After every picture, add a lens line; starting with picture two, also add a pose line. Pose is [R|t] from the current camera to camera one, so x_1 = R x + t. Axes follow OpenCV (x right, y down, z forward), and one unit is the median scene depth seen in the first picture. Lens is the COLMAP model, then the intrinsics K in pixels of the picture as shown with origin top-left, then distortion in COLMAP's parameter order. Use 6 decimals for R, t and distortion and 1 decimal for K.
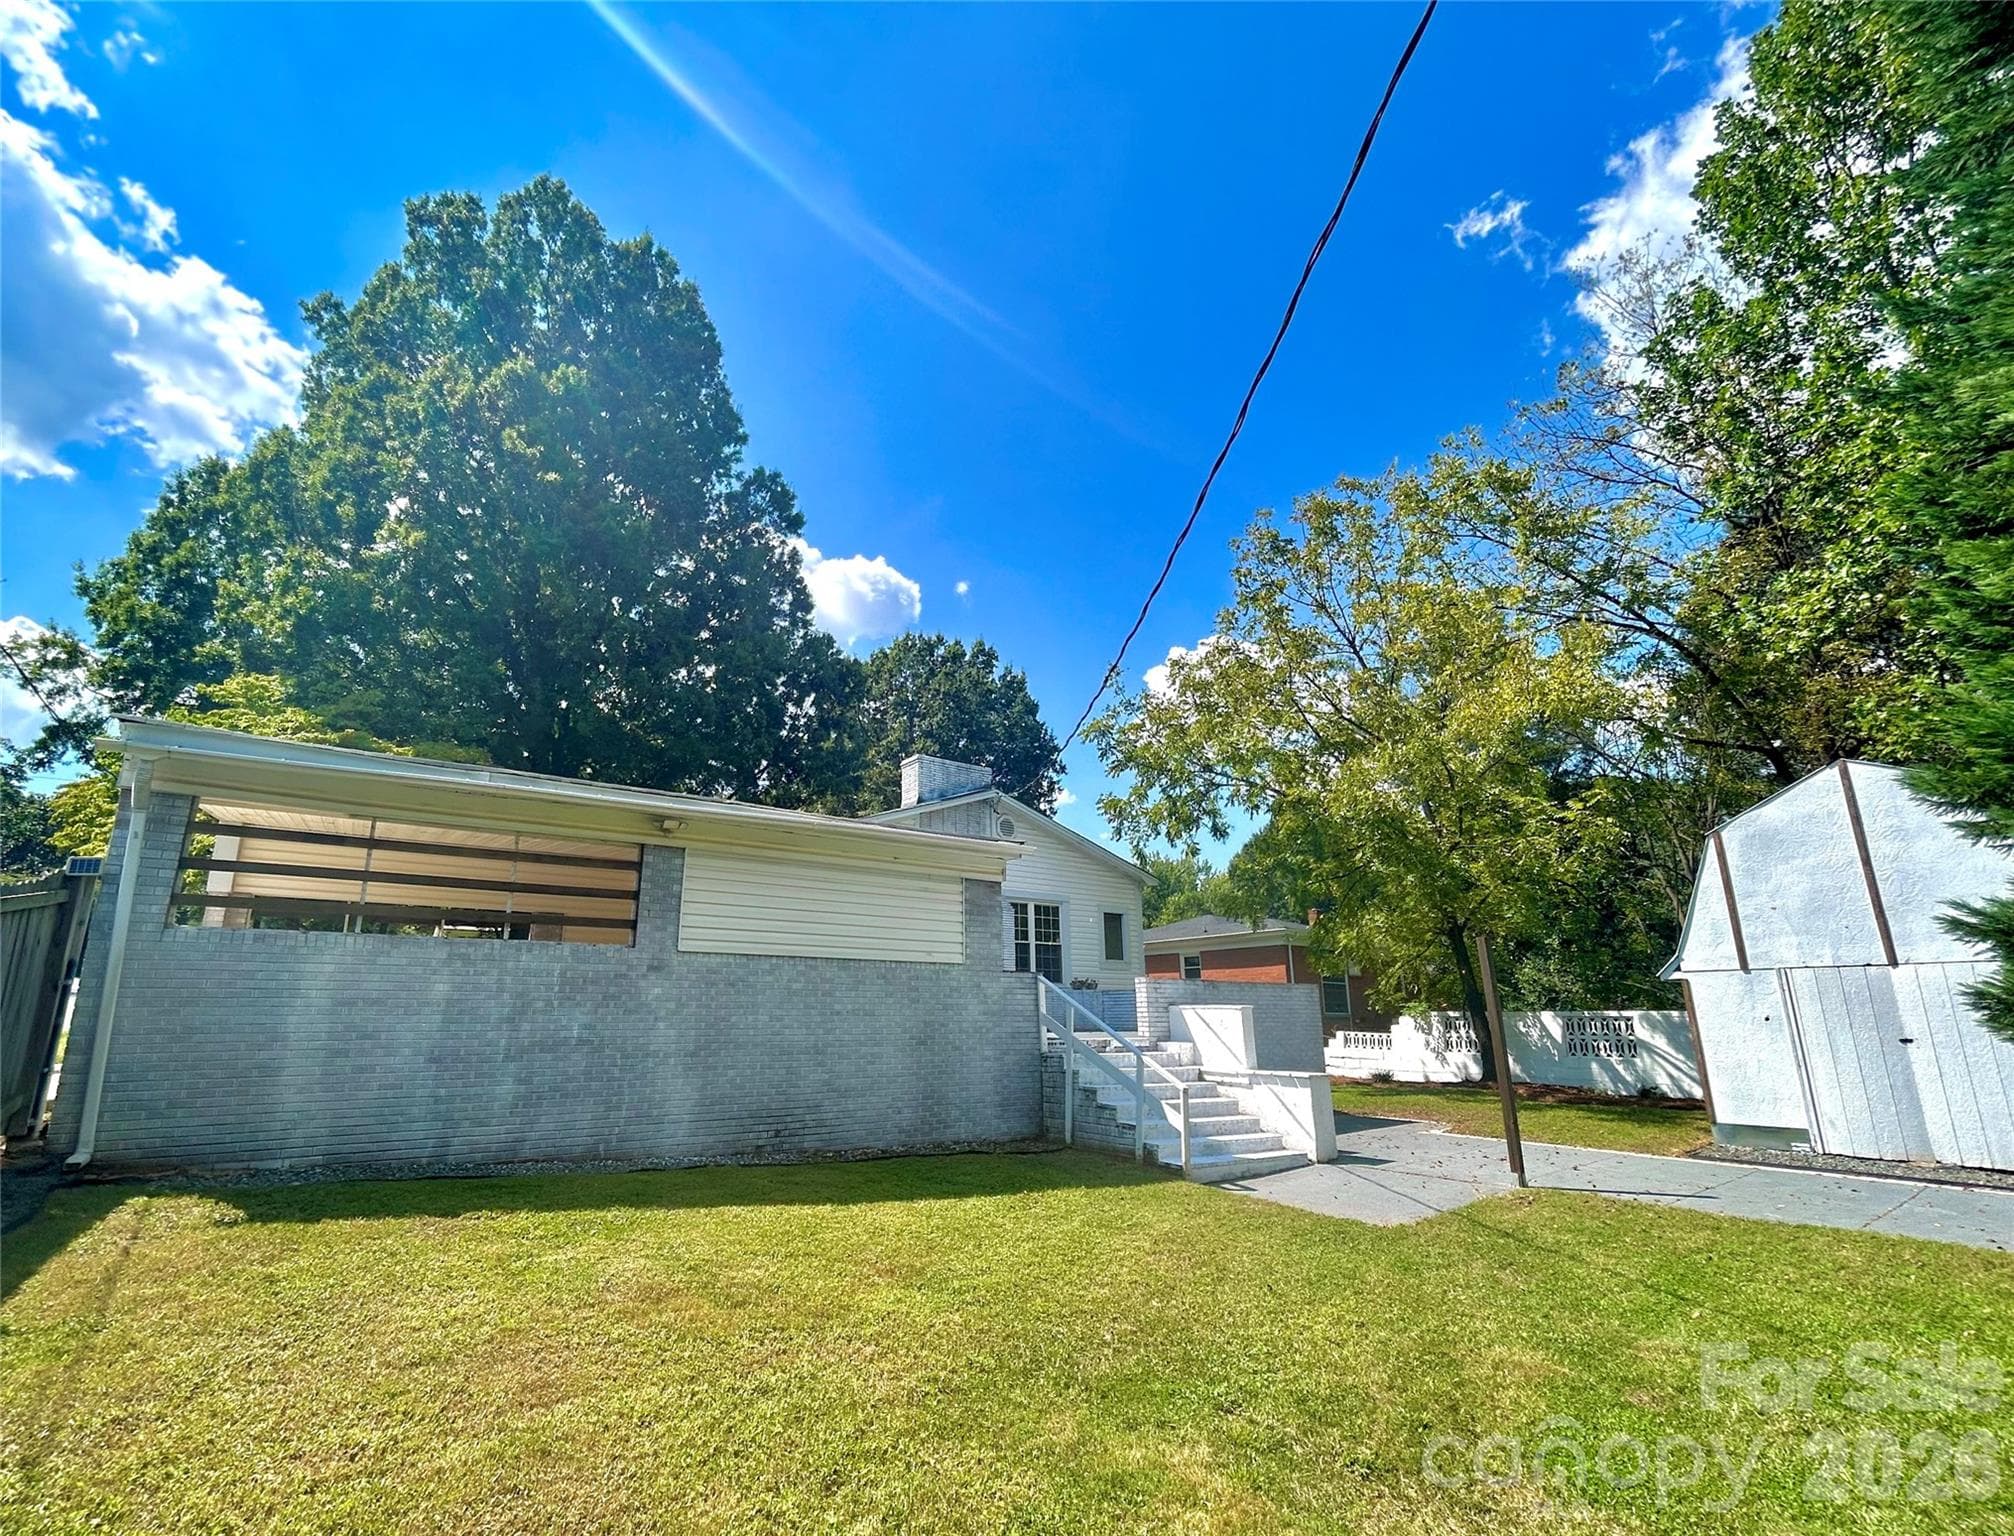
lens RADIAL K [[899.2, 0, 1007.0], [0, 899.2, 768.0], [0, 0, 1]] dist [-0.000934, -0.000024]
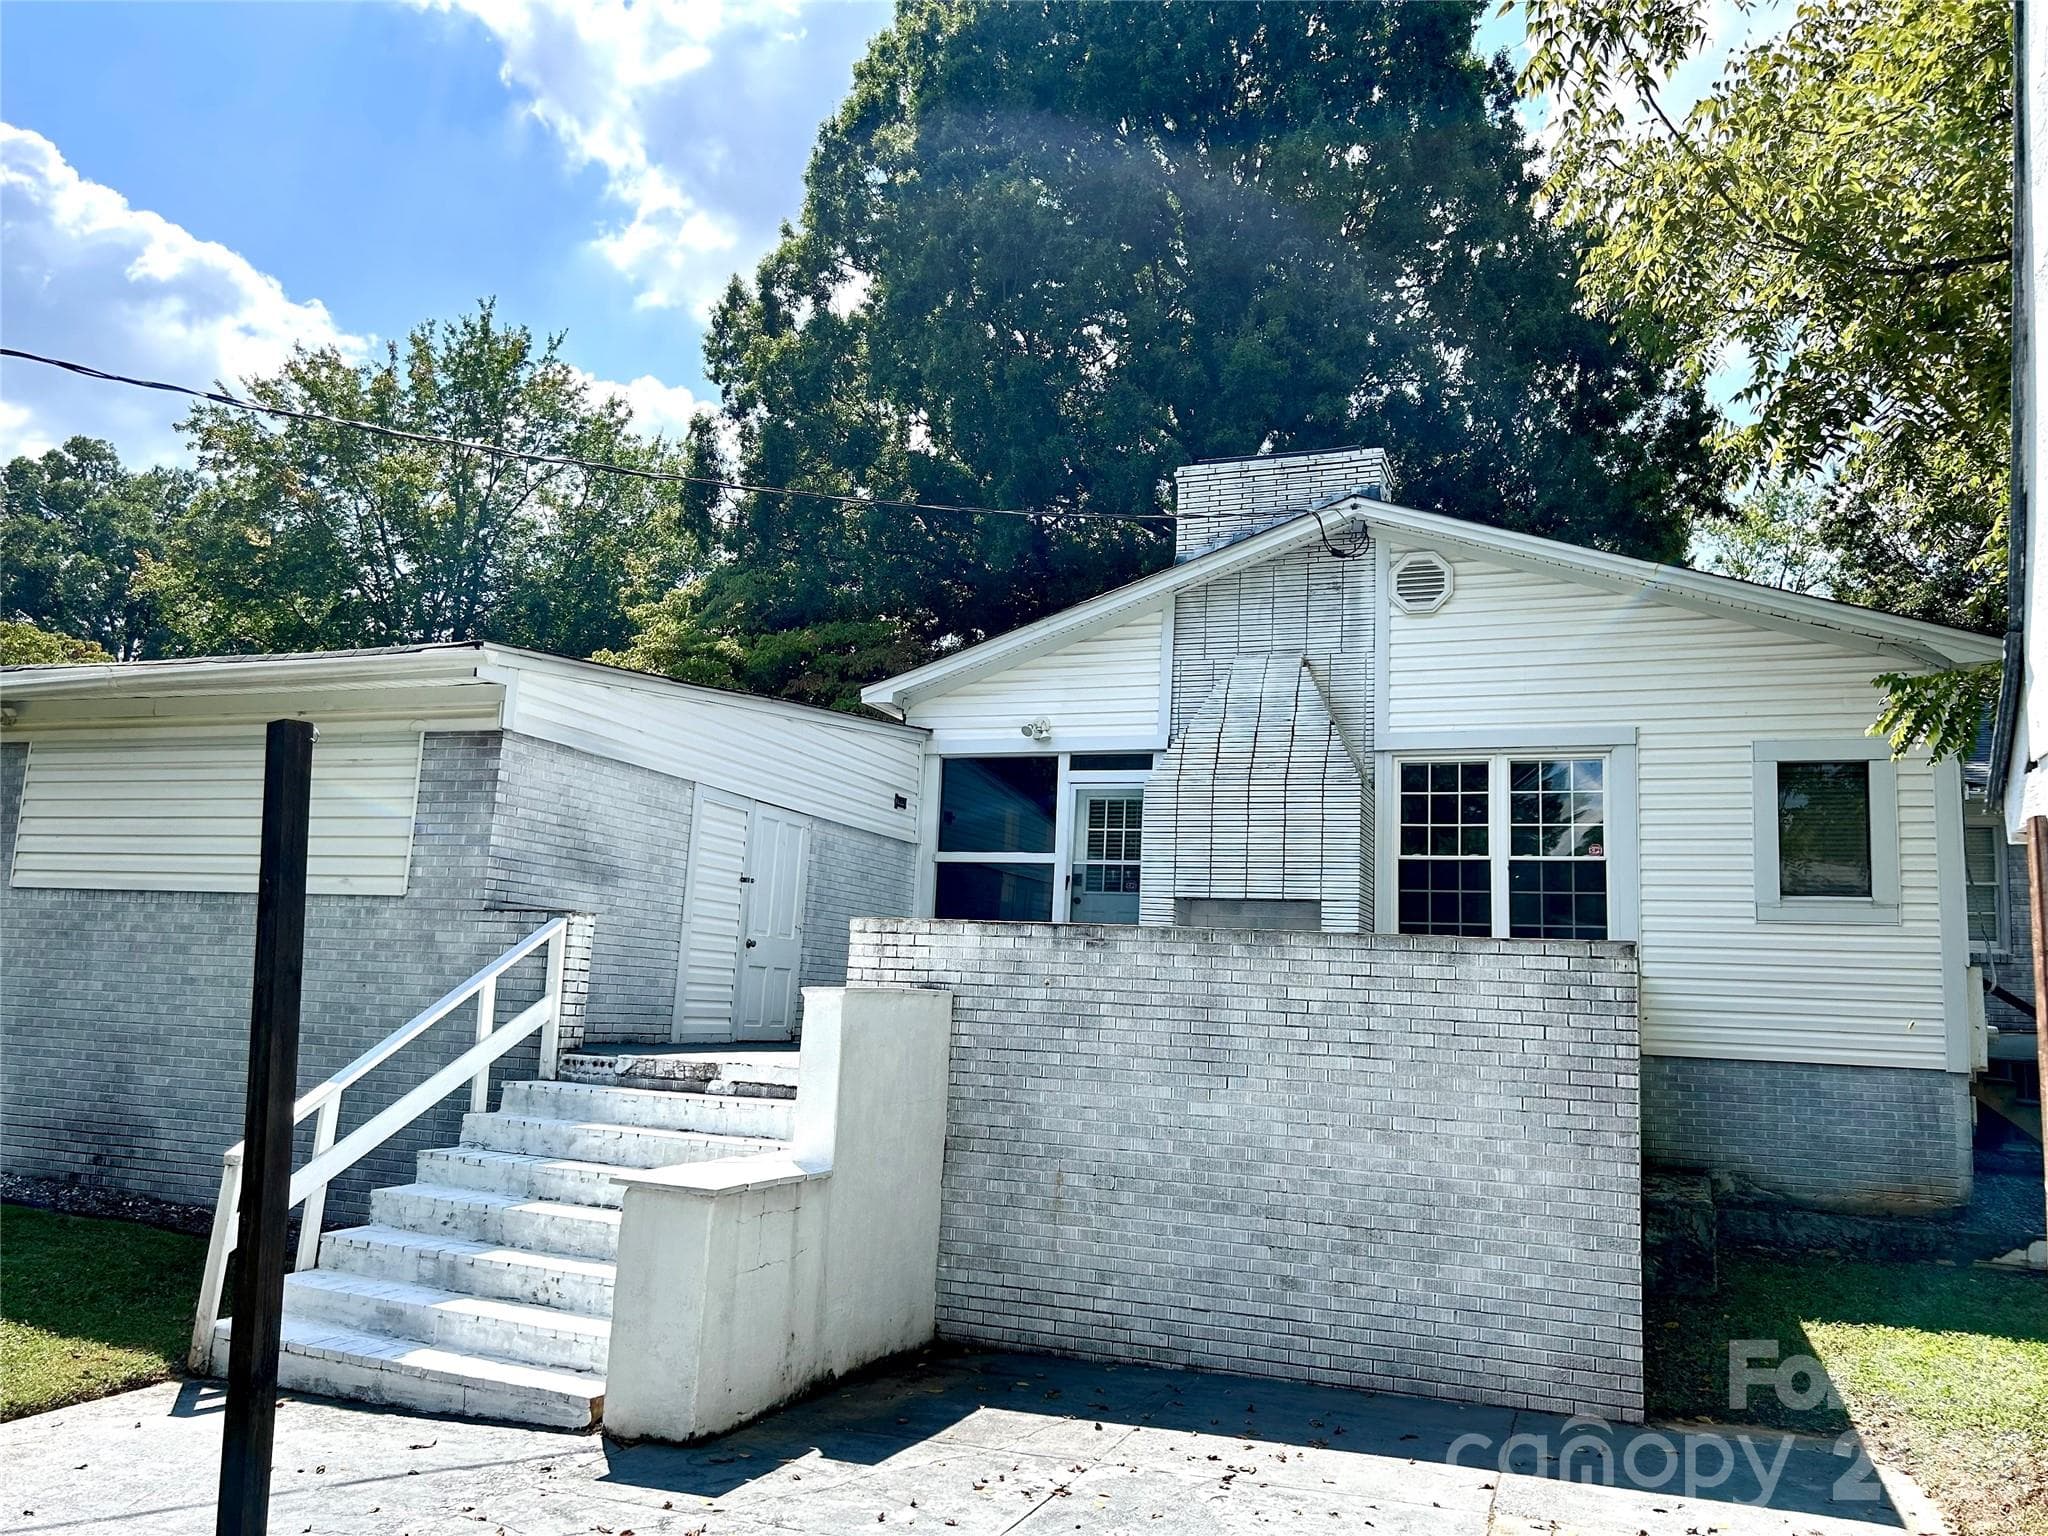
lens RADIAL K [[1553.9, 0, 1024.0], [0, 1553.9, 768.0], [0, 0, 1]] dist [0.004087, 0.001301]
pose [[0.509410, -0.108301, -0.853681, 0.510698], [0.185349, 0.982572, -0.014050, 0.128210], [0.840325, -0.151072, 0.520606, 0.485638]]
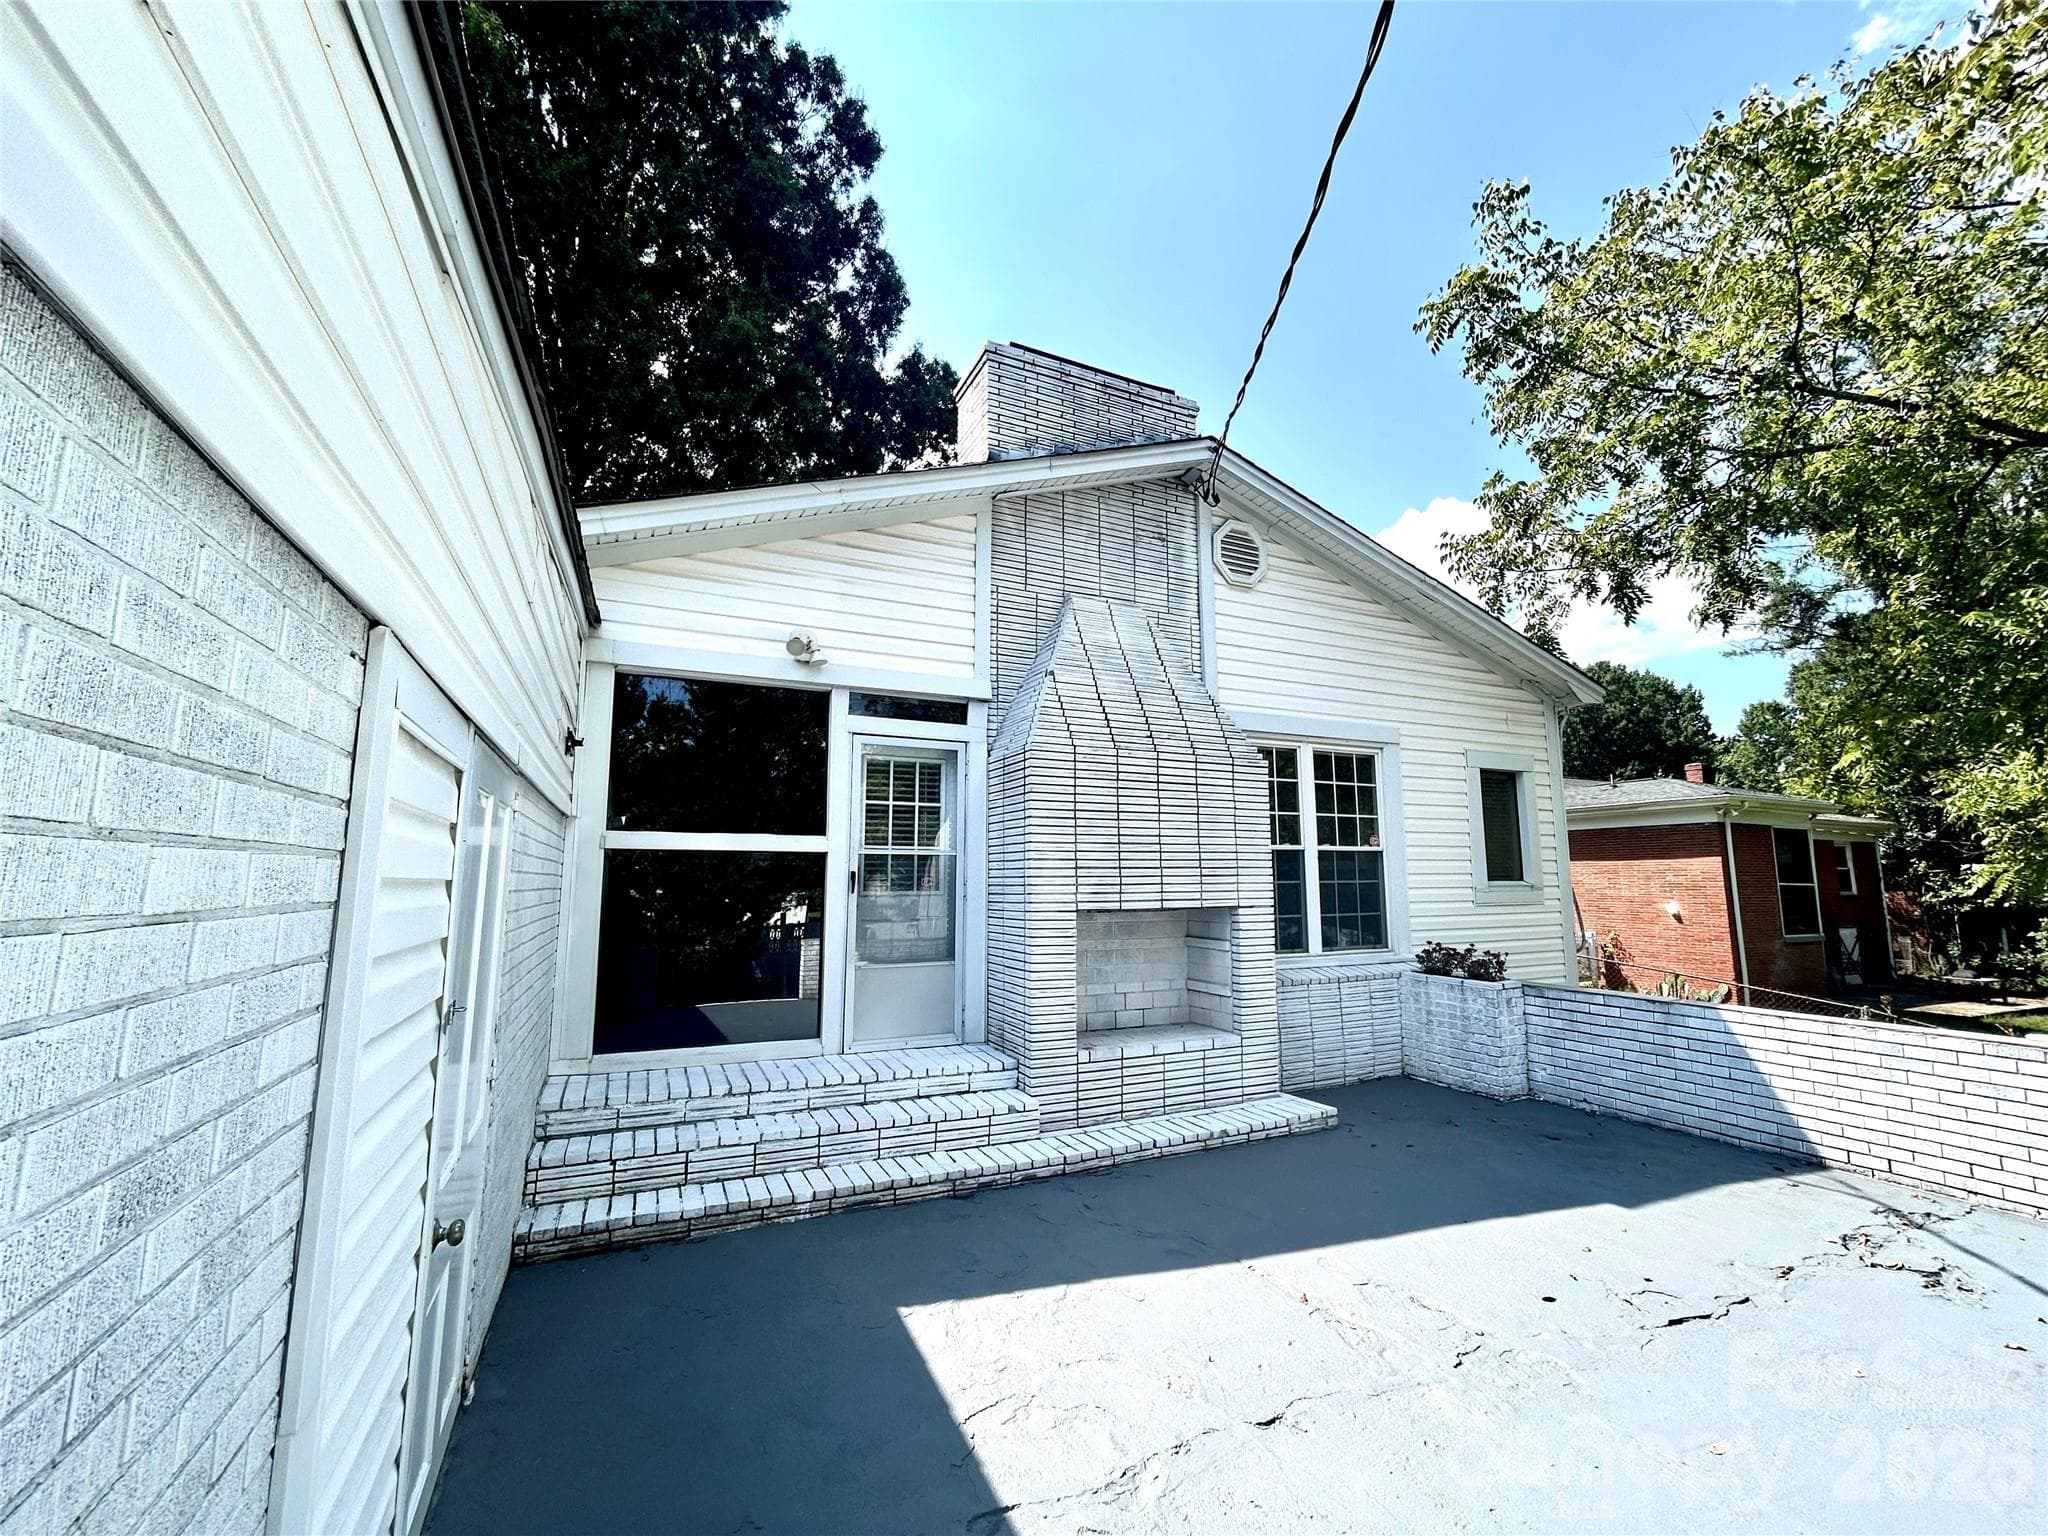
lens RADIAL K [[831.2, 0, 1024.0], [0, 831.2, 768.0], [0, 0, 1]] dist [-0.001081, -0.000331]
pose [[0.980107, -0.017312, -0.197711, -0.022084], [0.047928, 0.987351, 0.151134, 0.100973], [0.192594, -0.157603, 0.968540, 0.641530]]
